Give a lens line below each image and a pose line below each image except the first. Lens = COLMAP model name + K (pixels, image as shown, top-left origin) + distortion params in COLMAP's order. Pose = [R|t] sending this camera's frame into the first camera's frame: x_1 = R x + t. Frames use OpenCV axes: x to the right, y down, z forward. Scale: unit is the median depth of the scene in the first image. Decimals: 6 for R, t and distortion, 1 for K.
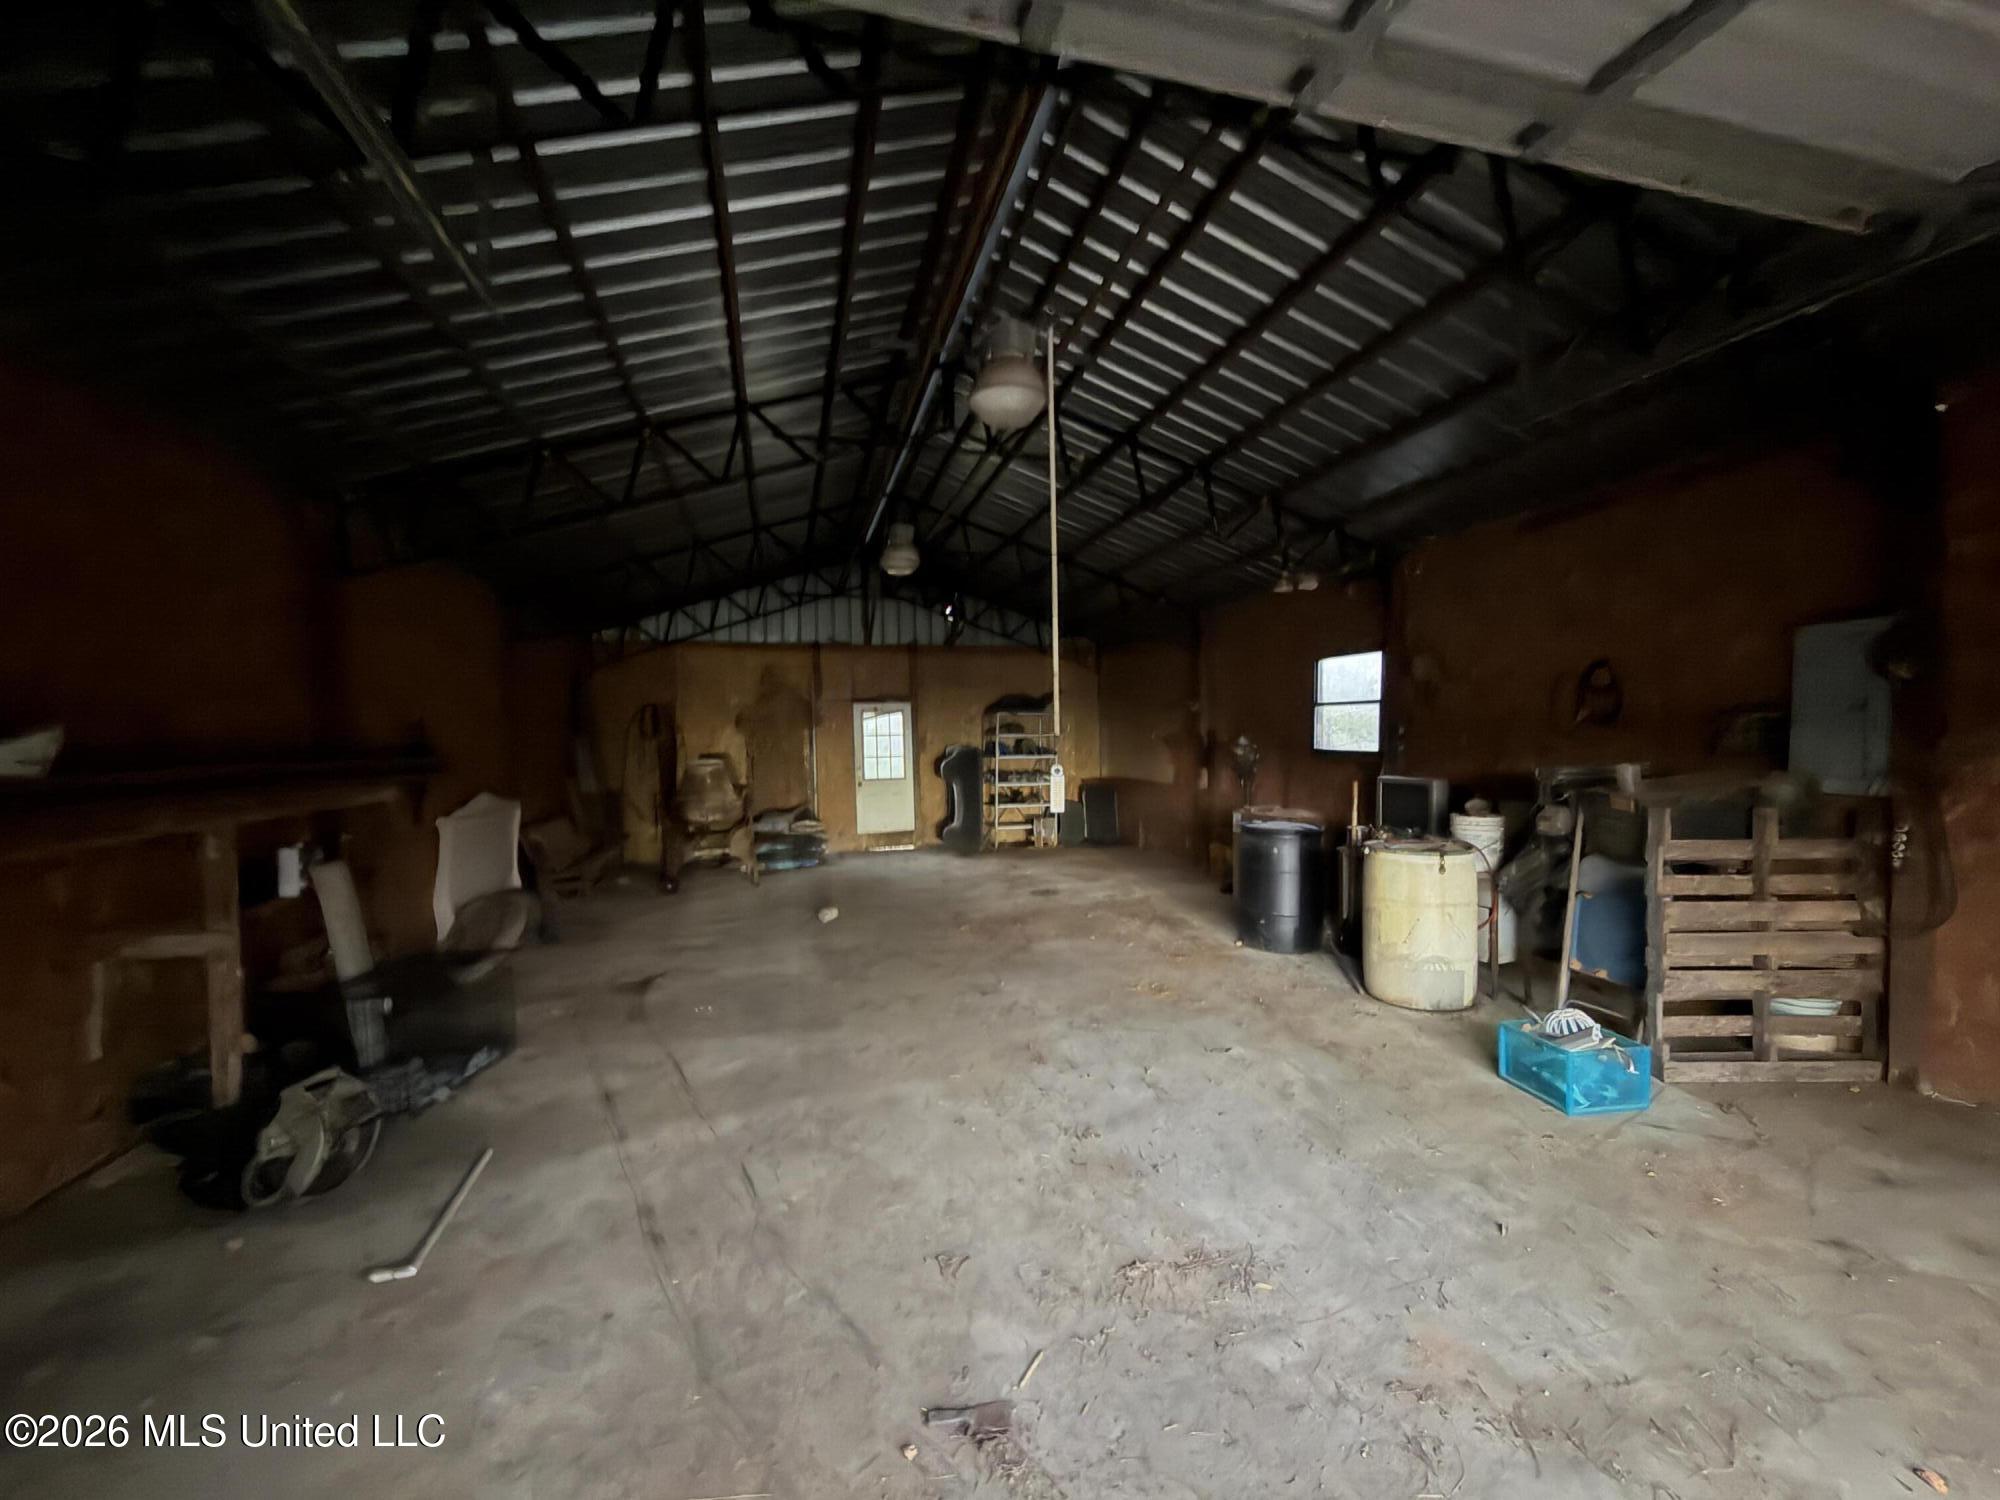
lens RADIAL K [[795.6, 0, 1007.0], [0, 795.6, 751.1], [0, 0, 1]] dist [-0.006572, 0.001992]
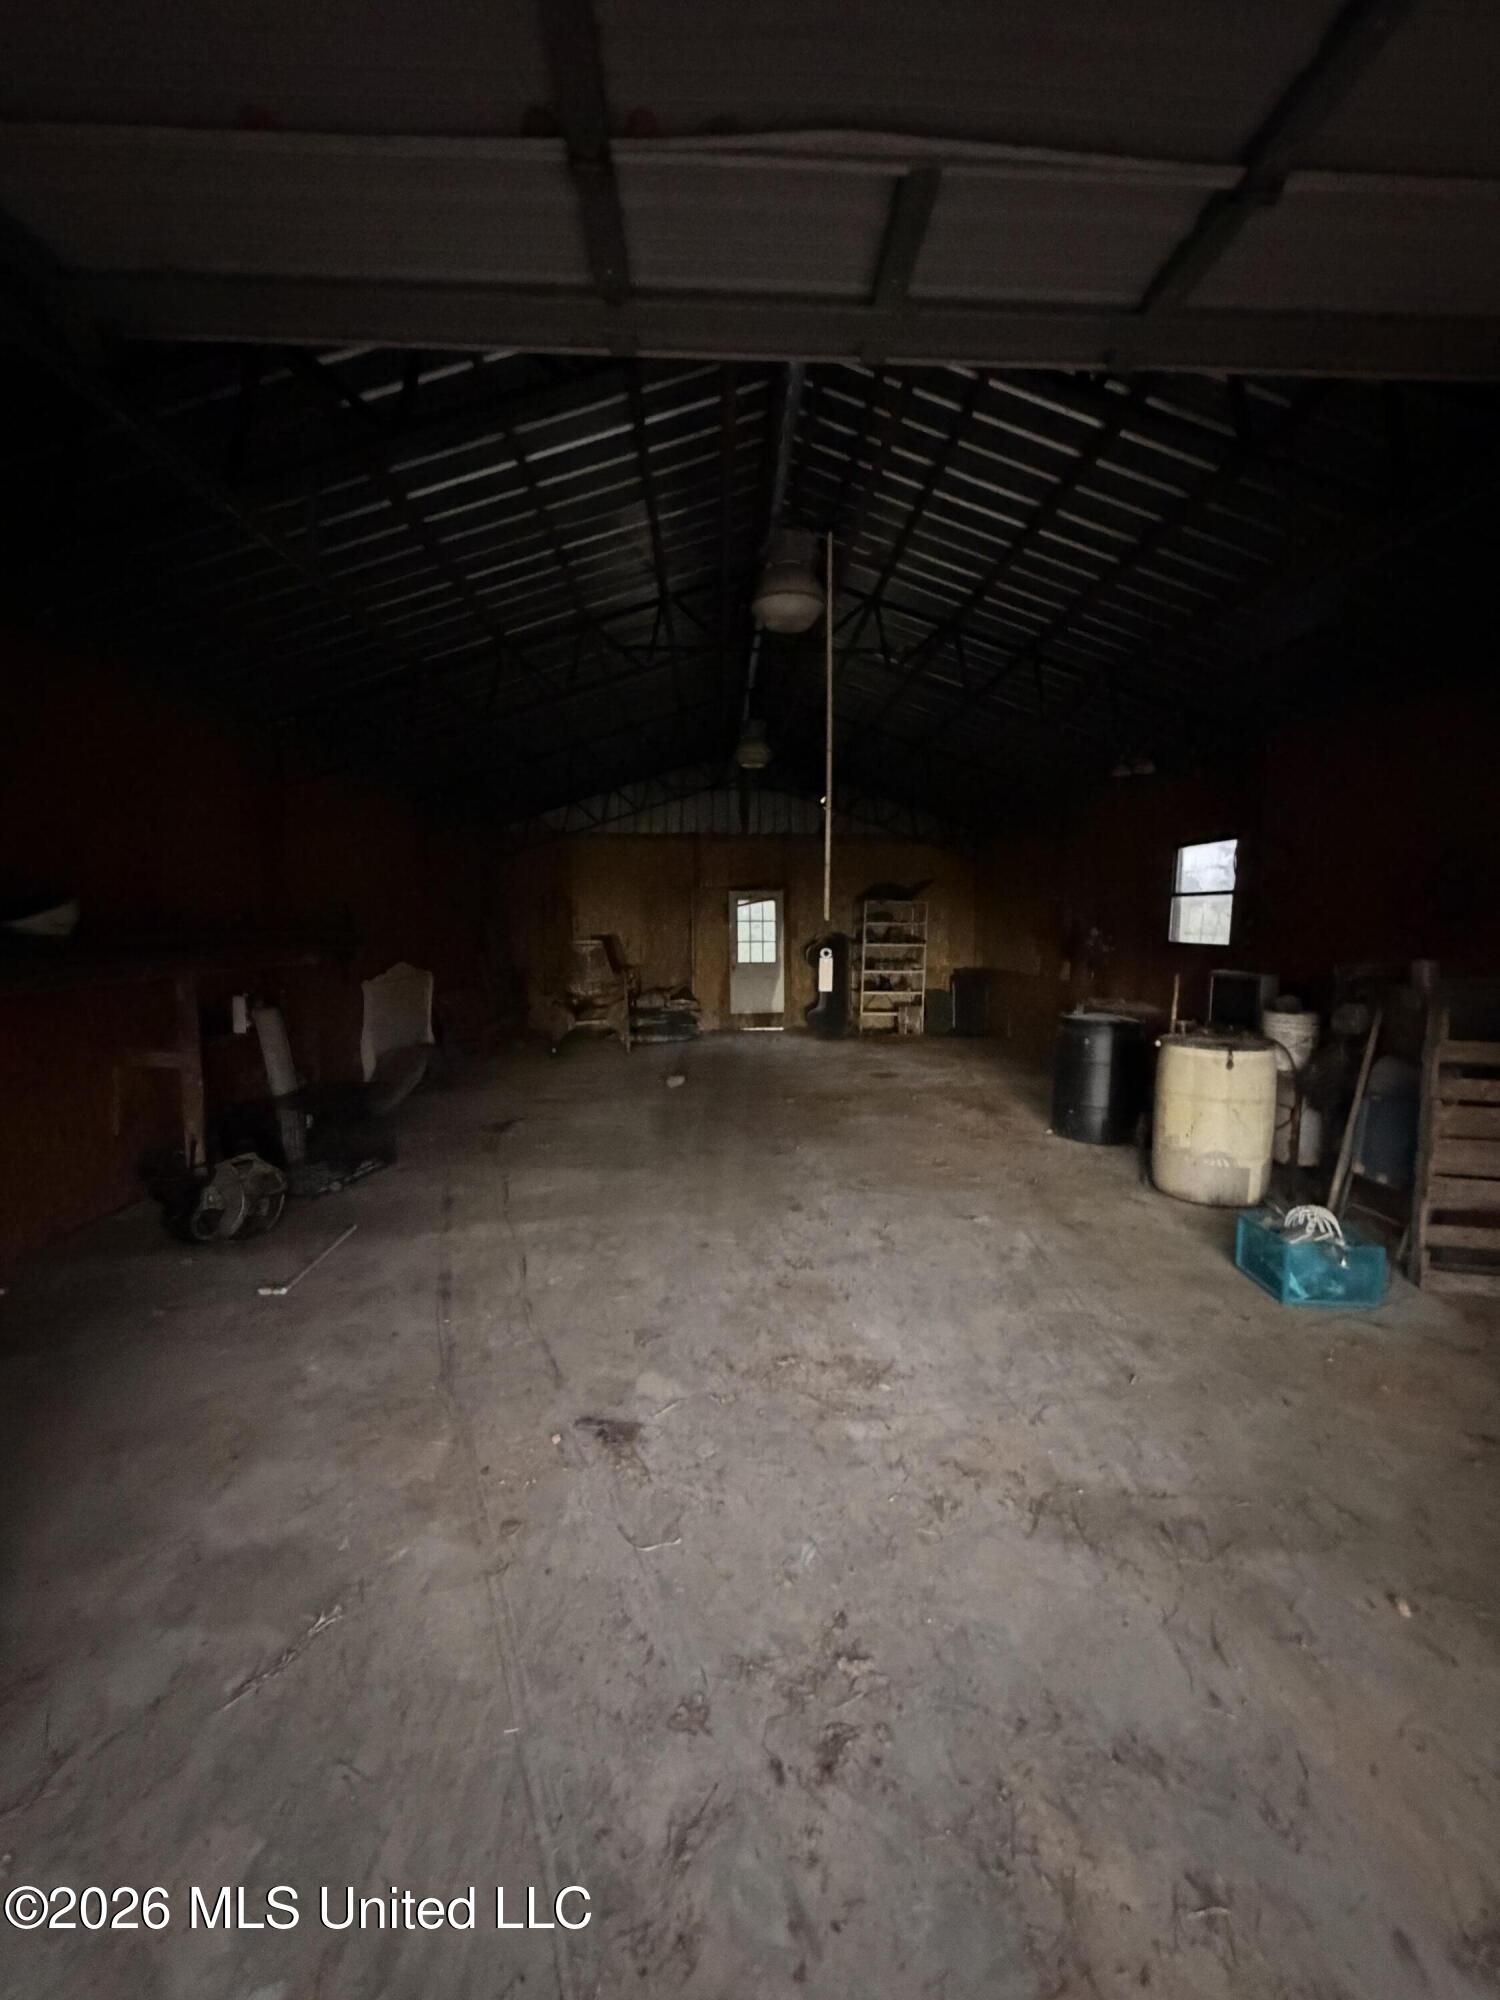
lens RADIAL K [[795.6, 0, 744.0], [0, 795.6, 995.2], [0, 0, 1]] dist [-0.006572, 0.001992]
pose [[0.972929, 0.036582, -0.228191, 0.209115], [-0.020793, 0.997244, 0.071215, 0.007603], [0.230167, -0.064542, 0.971008, -0.090386]]
